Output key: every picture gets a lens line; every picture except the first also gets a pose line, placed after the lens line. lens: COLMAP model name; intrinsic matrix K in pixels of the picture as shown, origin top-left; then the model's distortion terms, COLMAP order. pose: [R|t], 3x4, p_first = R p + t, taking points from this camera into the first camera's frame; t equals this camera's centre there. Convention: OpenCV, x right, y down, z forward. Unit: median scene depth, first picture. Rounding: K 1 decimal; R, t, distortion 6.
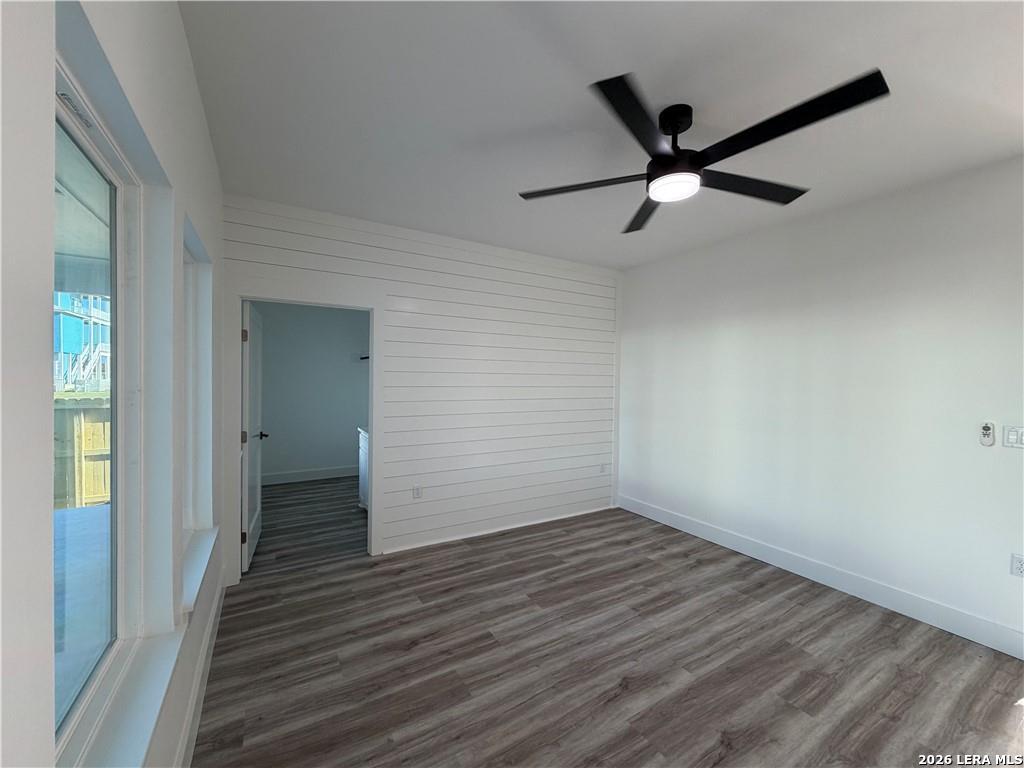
lens RADIAL K [[411.5, 0, 510.1], [0, 411.5, 382.7], [0, 0, 1]] dist [-0.001693, 0.000093]
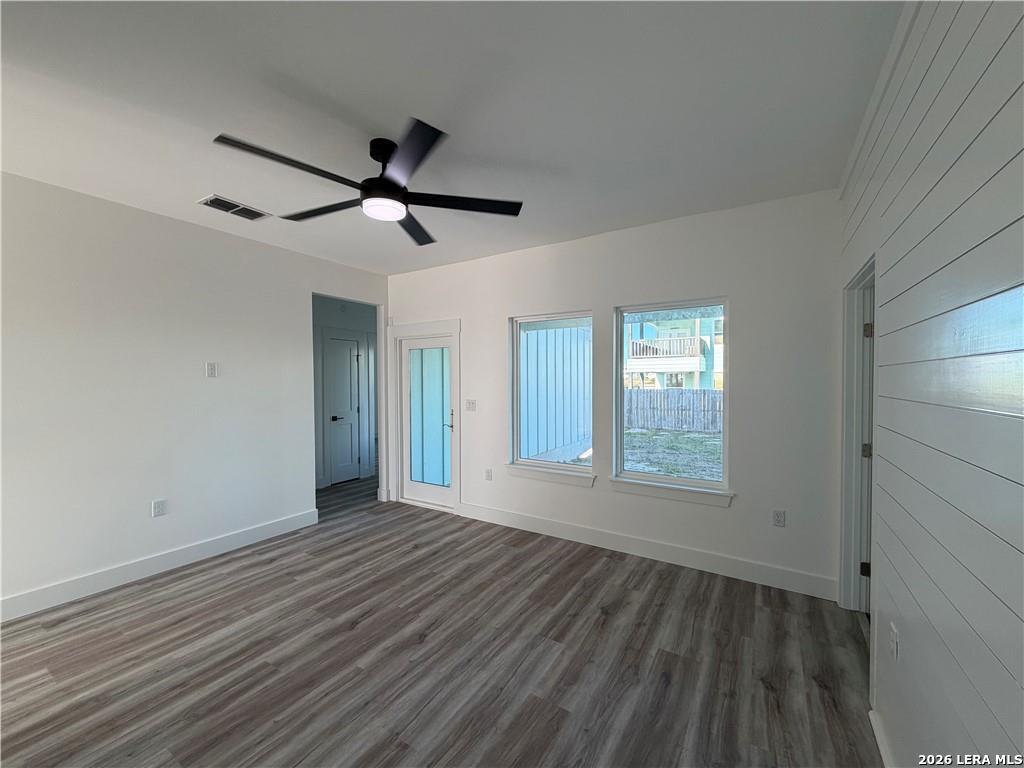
lens RADIAL K [[411.5, 0, 512.9], [0, 411.5, 384.4], [0, 0, 1]] dist [-0.001693, 0.000093]
pose [[-0.888832, -0.005078, -0.458205, 0.512229], [-0.014090, 0.999769, 0.016252, -0.010749], [0.458016, 0.020902, -0.888698, 1.864046]]
